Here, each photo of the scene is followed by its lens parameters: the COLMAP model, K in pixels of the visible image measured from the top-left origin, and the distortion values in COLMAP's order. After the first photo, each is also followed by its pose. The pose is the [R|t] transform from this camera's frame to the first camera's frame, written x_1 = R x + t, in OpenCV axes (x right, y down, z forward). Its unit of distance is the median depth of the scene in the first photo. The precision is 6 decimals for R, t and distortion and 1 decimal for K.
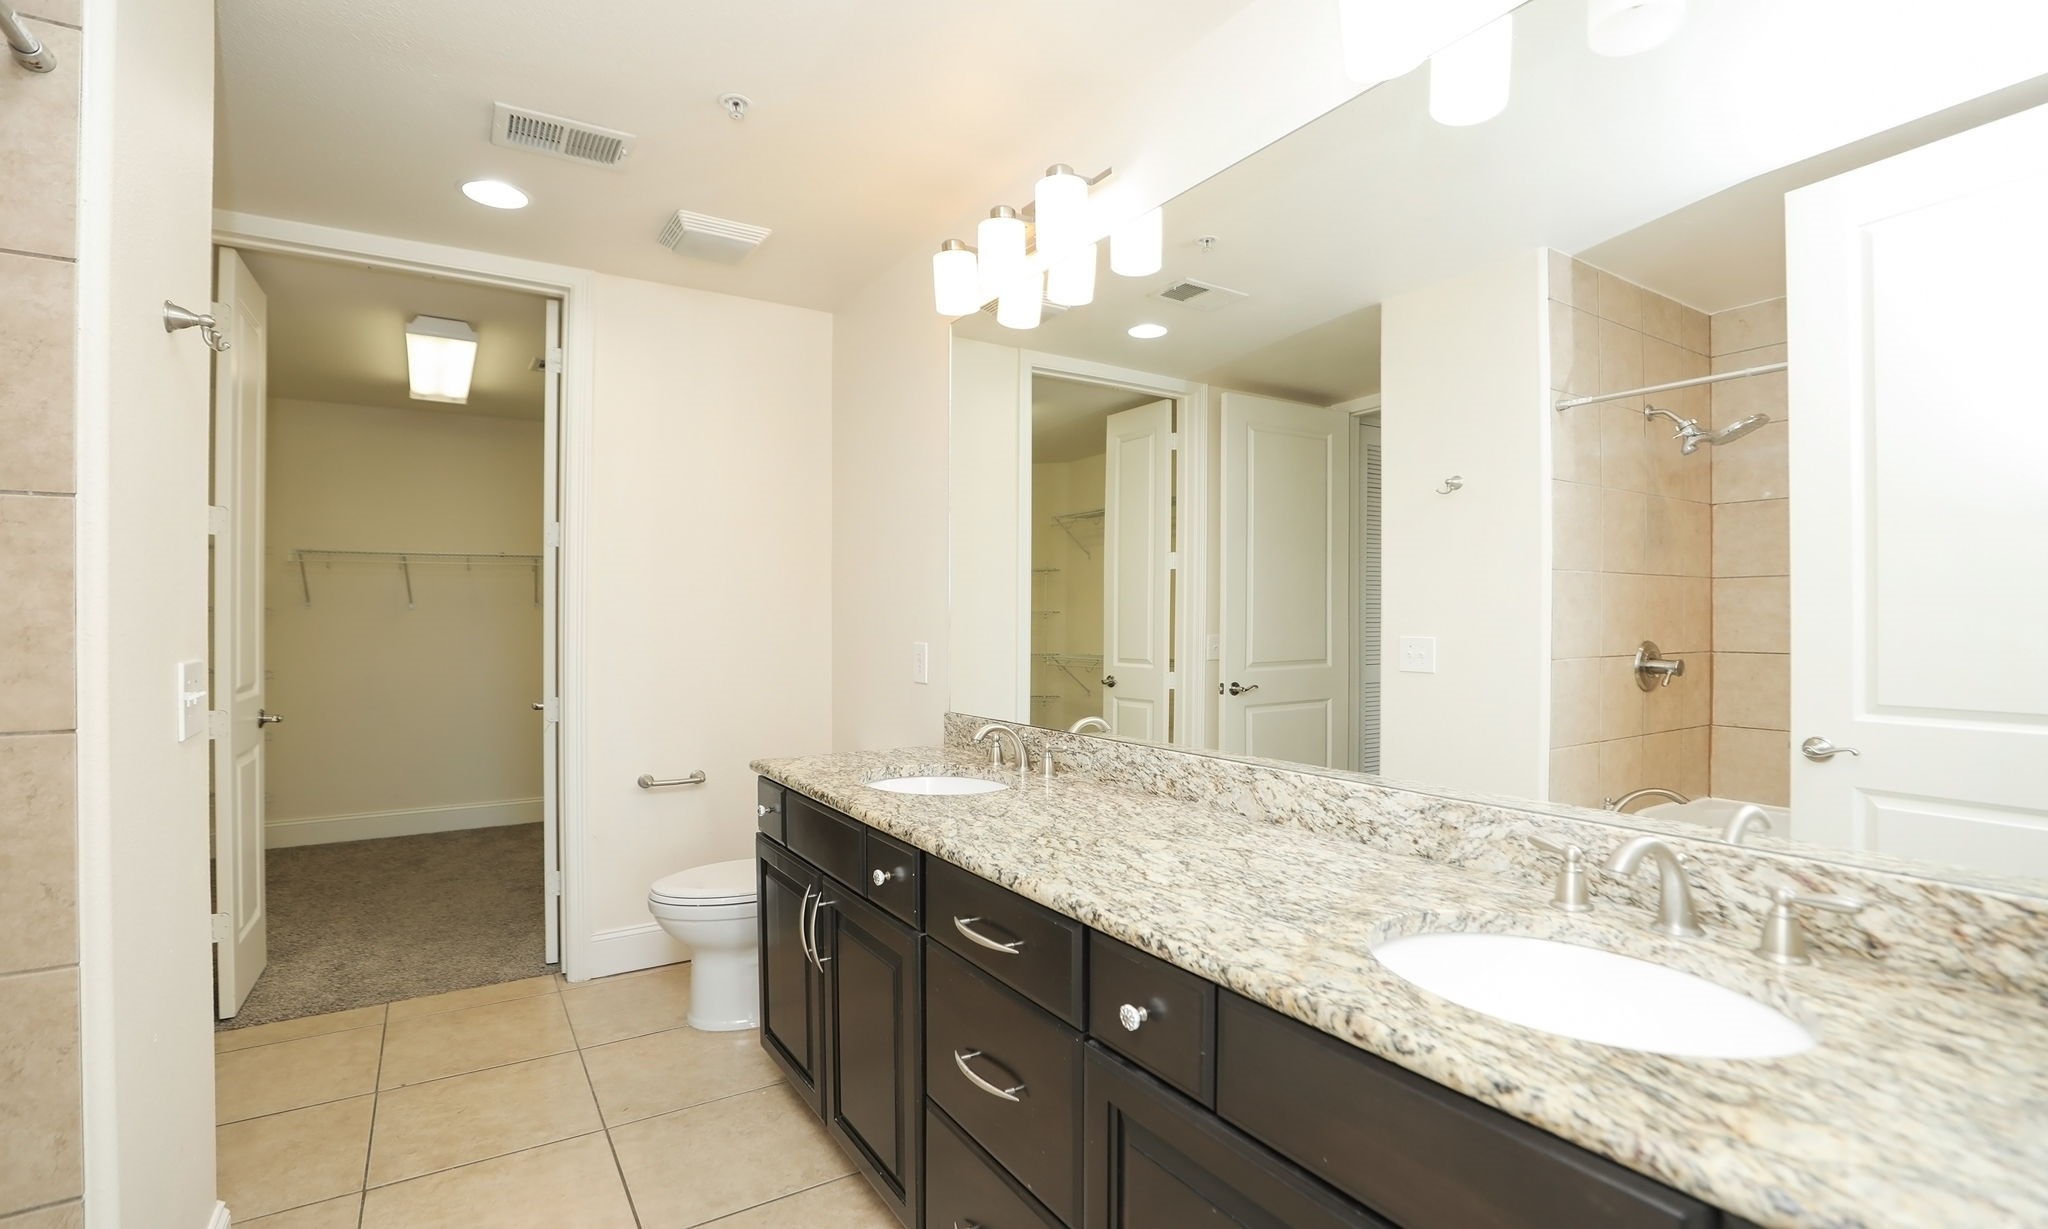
lens RADIAL K [[952.0, 0, 1023.0], [0, 952.0, 625.3], [0, 0, 1]] dist [-0.001491, 0.000120]
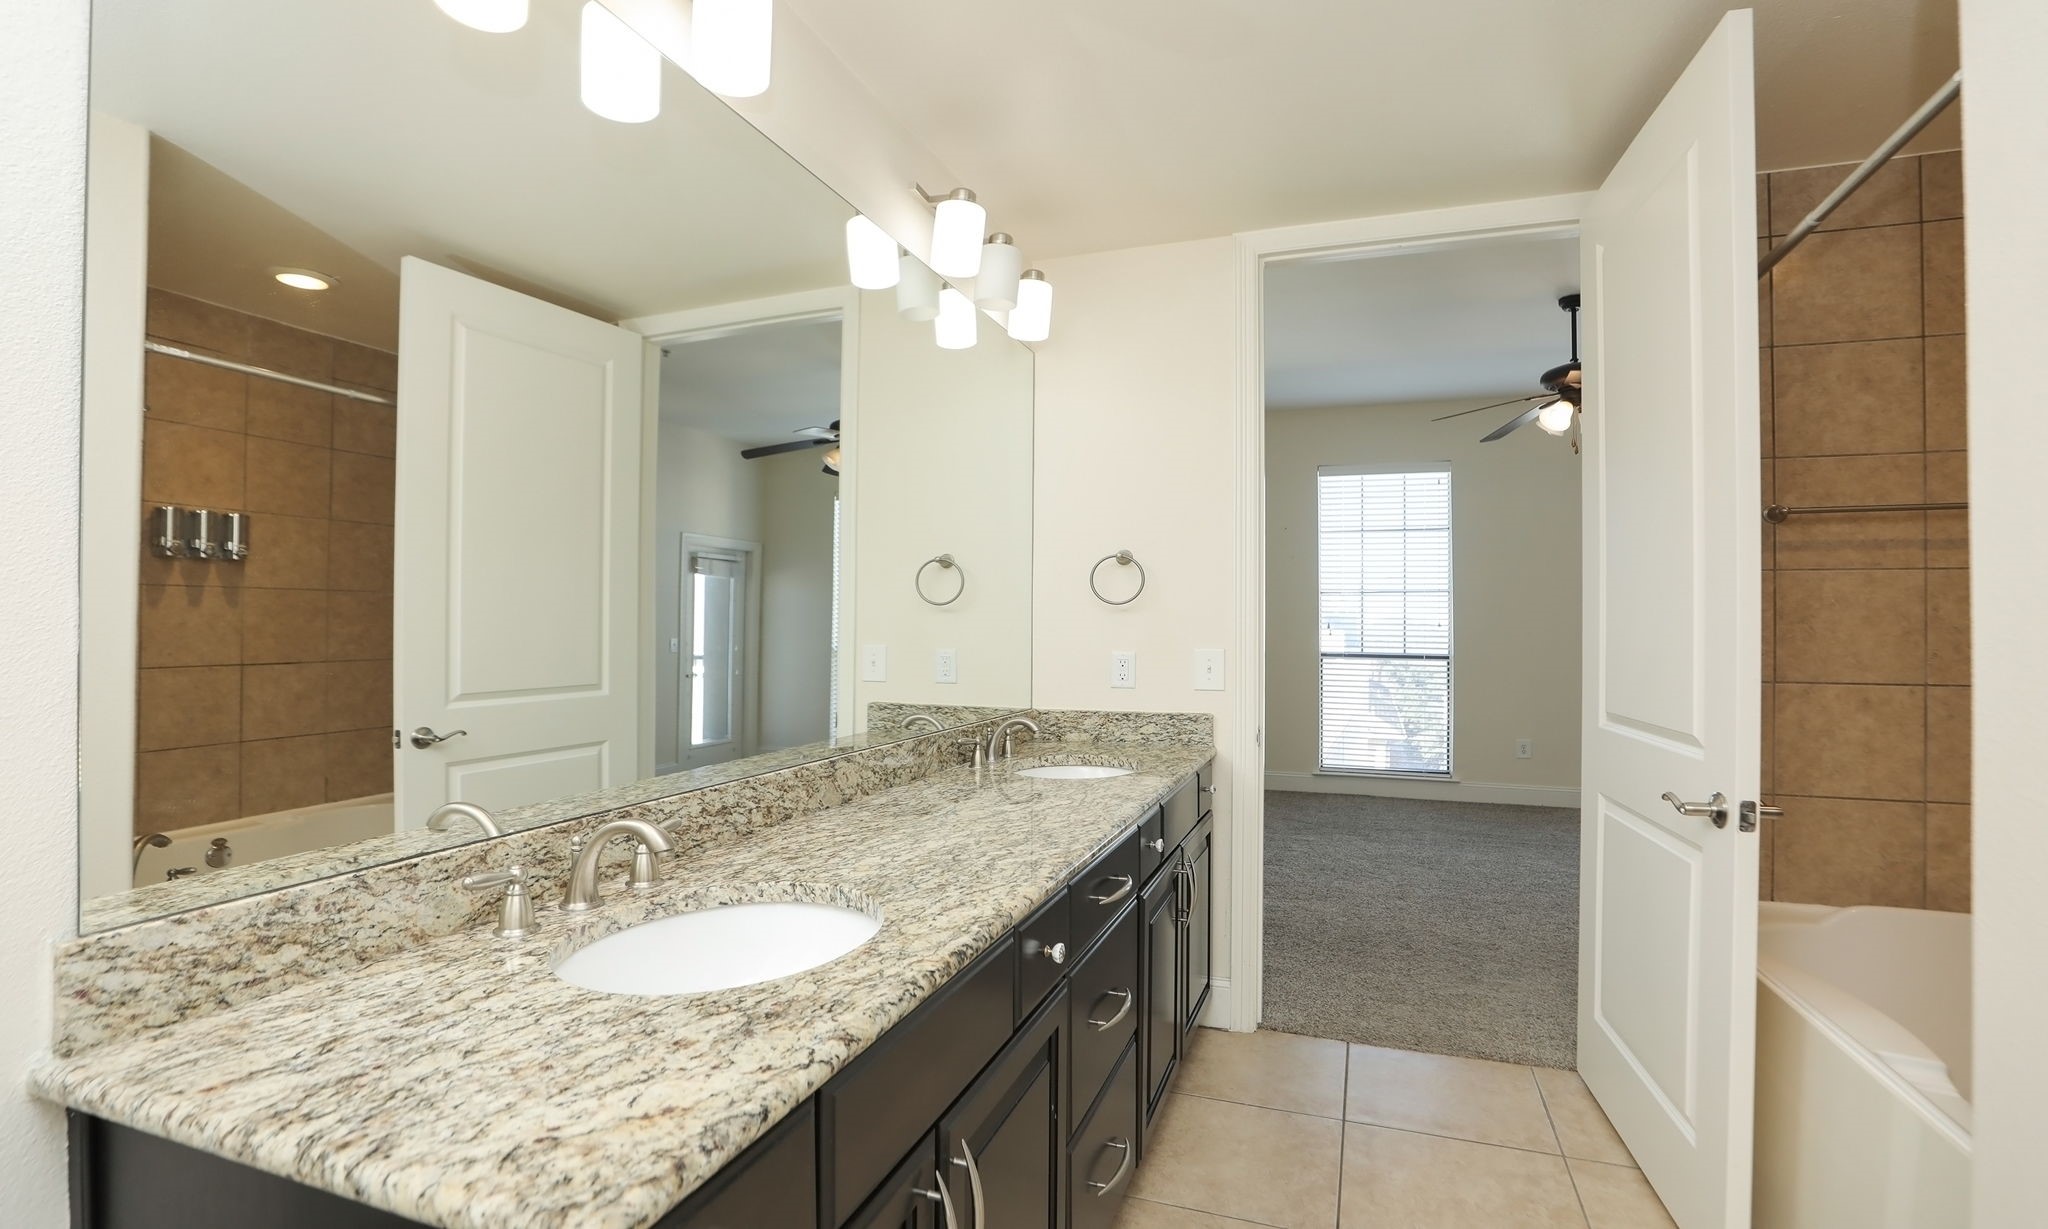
lens RADIAL K [[952.0, 0, 1024.2], [0, 952.0, 617.7], [0, 0, 1]] dist [-0.001491, 0.000120]
pose [[-0.626146, 0.014282, 0.779575, -0.675477], [0.003581, 0.999874, -0.015442, 0.004409], [-0.779697, -0.006877, -0.626119, 1.375859]]
